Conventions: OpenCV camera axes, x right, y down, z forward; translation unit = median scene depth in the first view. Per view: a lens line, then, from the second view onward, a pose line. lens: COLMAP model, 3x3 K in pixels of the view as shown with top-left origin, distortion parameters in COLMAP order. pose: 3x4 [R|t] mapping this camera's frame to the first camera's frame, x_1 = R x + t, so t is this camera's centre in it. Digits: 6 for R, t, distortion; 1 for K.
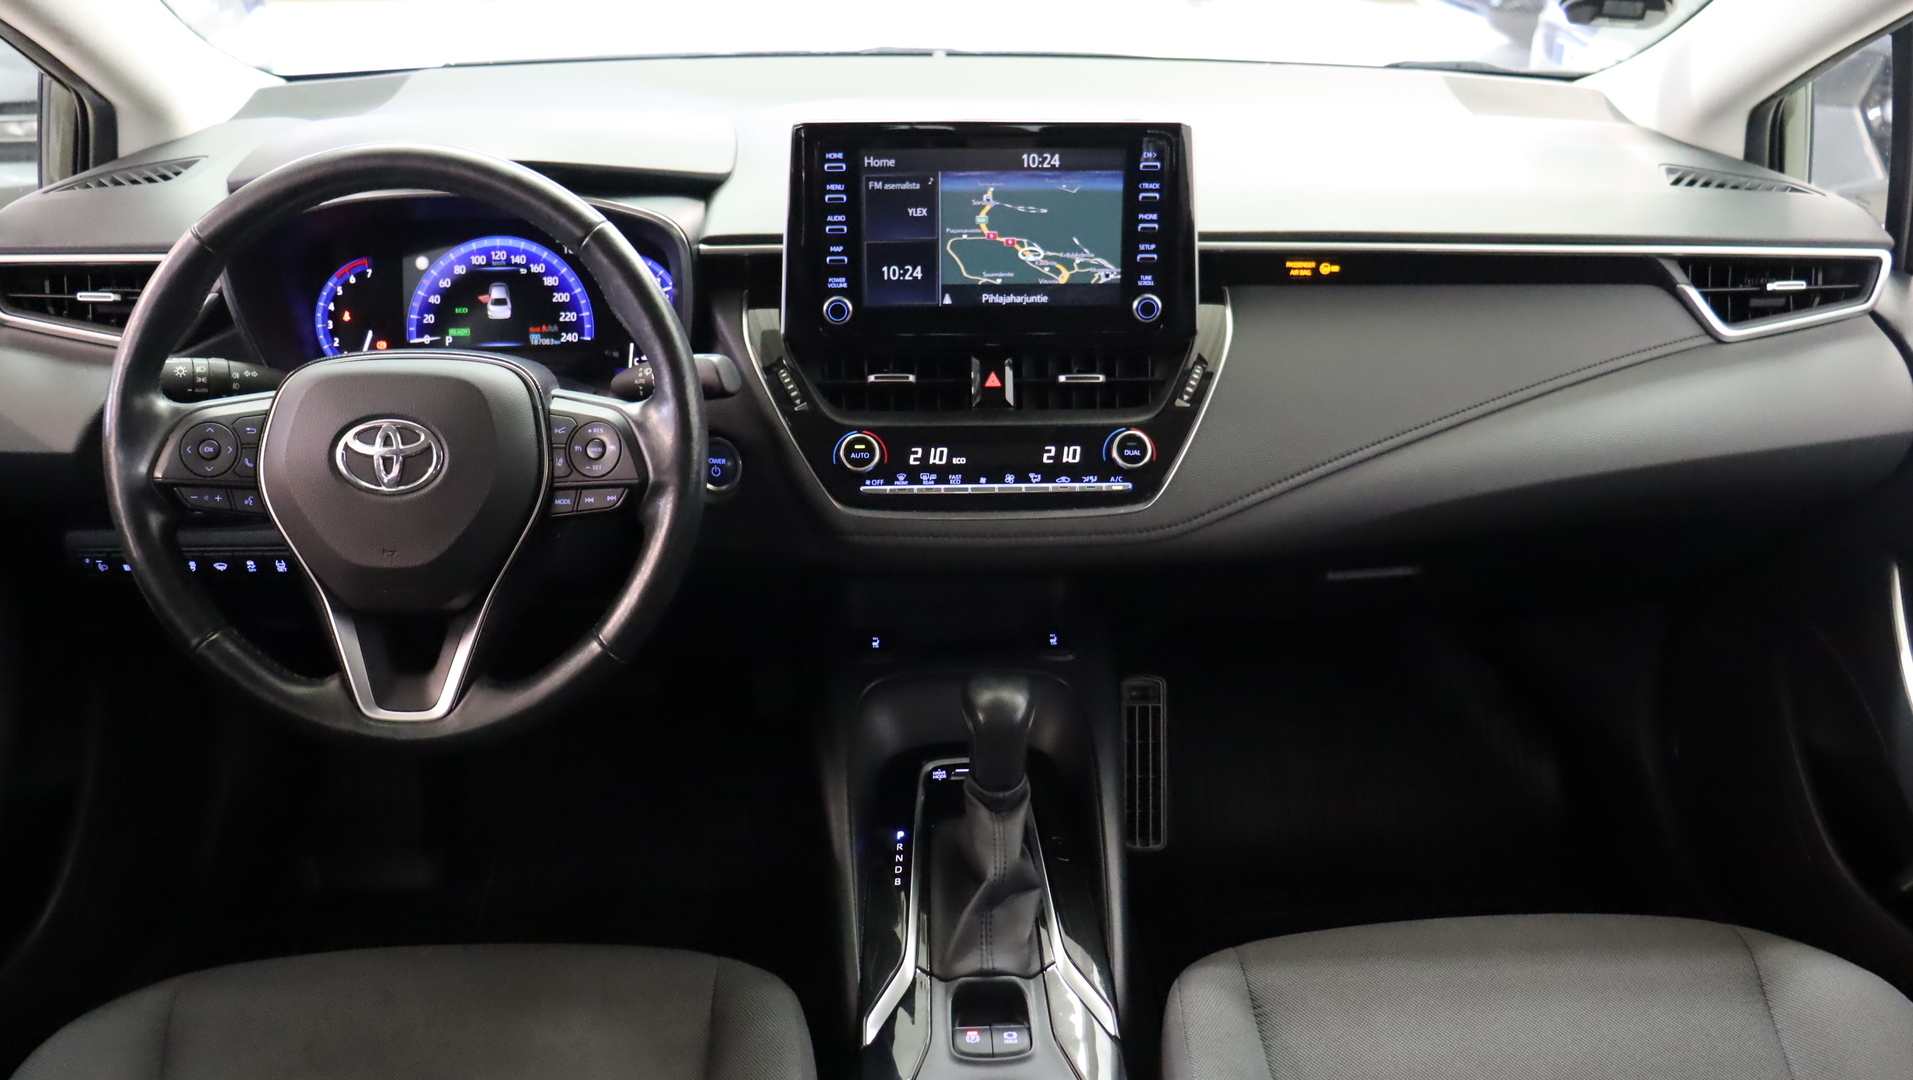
lens RADIAL K [[1533.1, 0, 956.5], [0, 1533.1, 540.0], [0, 0, 1]] dist [-0.160193, 0.107862]
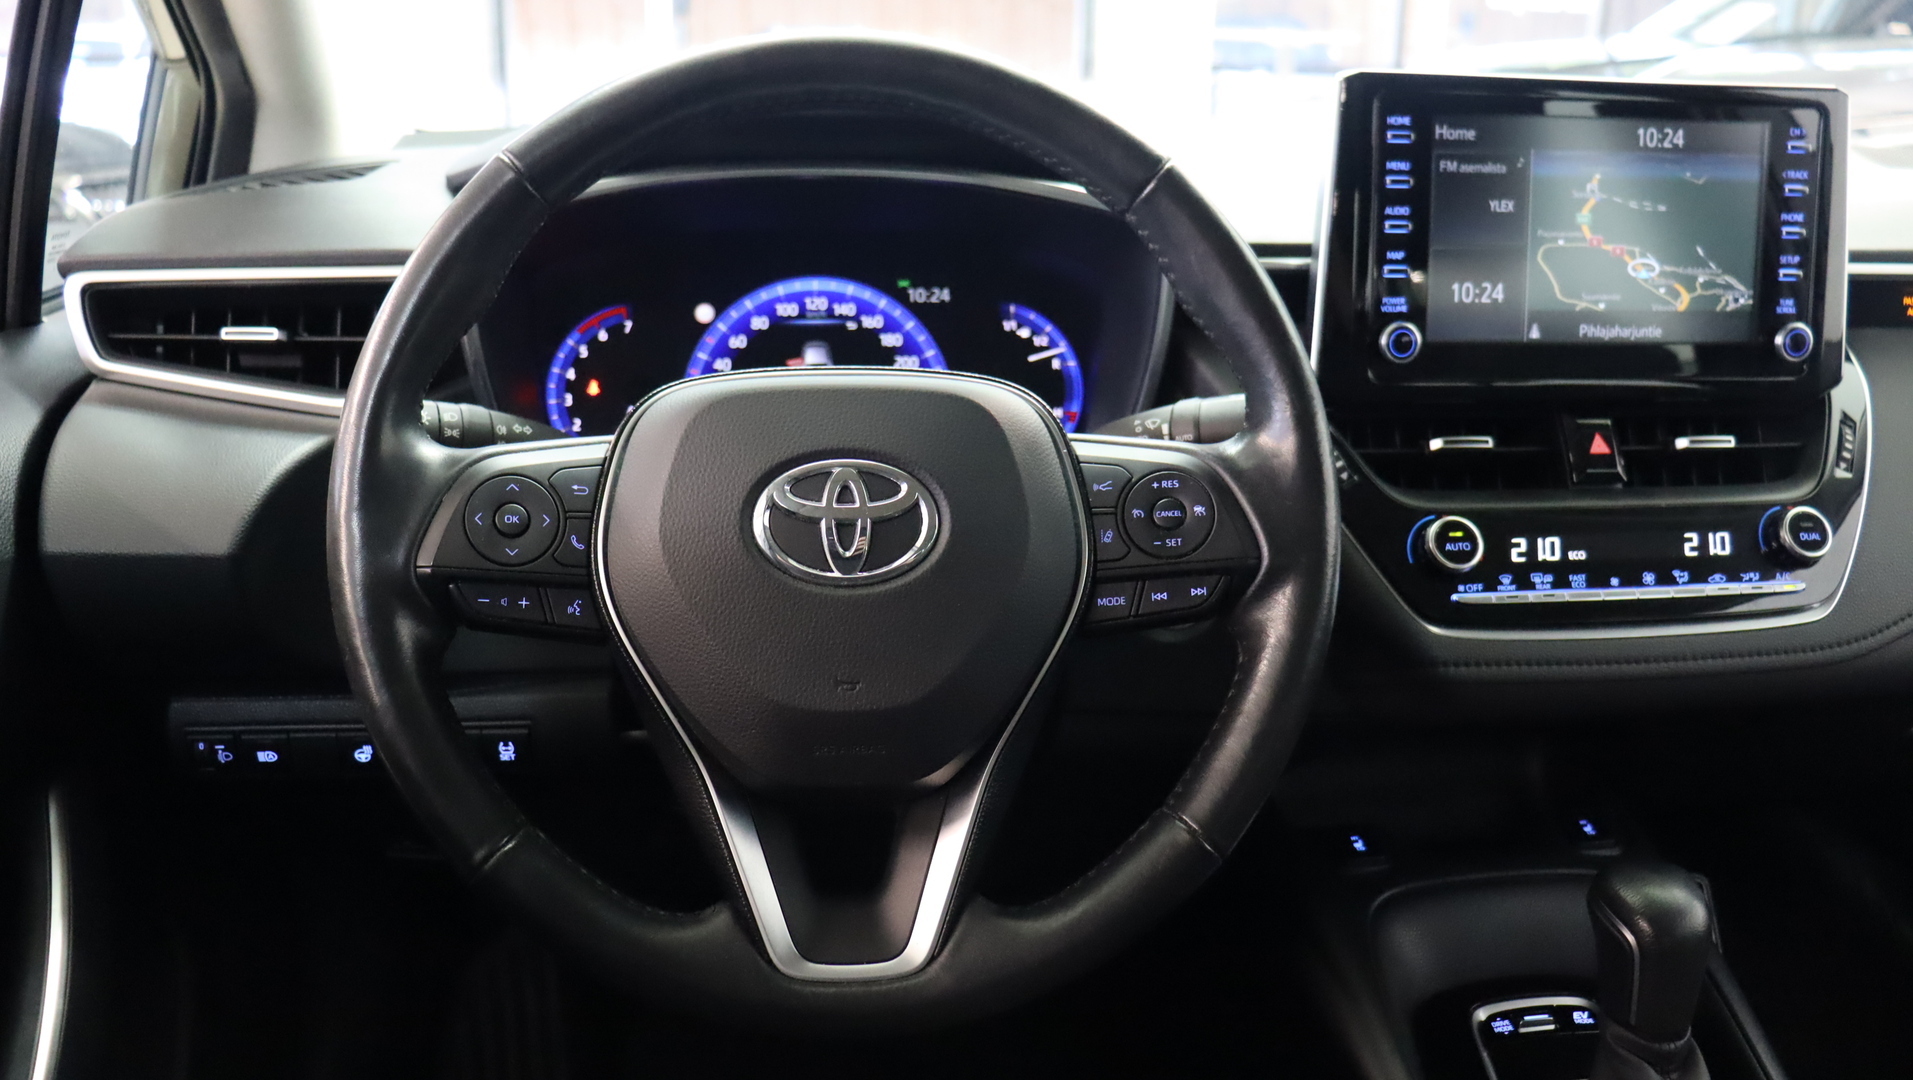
lens RADIAL K [[1533.1, 0, 956.5], [0, 1533.1, 540.0], [0, 0, 1]] dist [-0.160193, 0.107862]
pose [[0.997565, -0.019953, 0.066828, -0.324810], [0.031000, 0.985200, -0.168582, 0.046905], [-0.062475, 0.170243, 0.983420, 0.353153]]
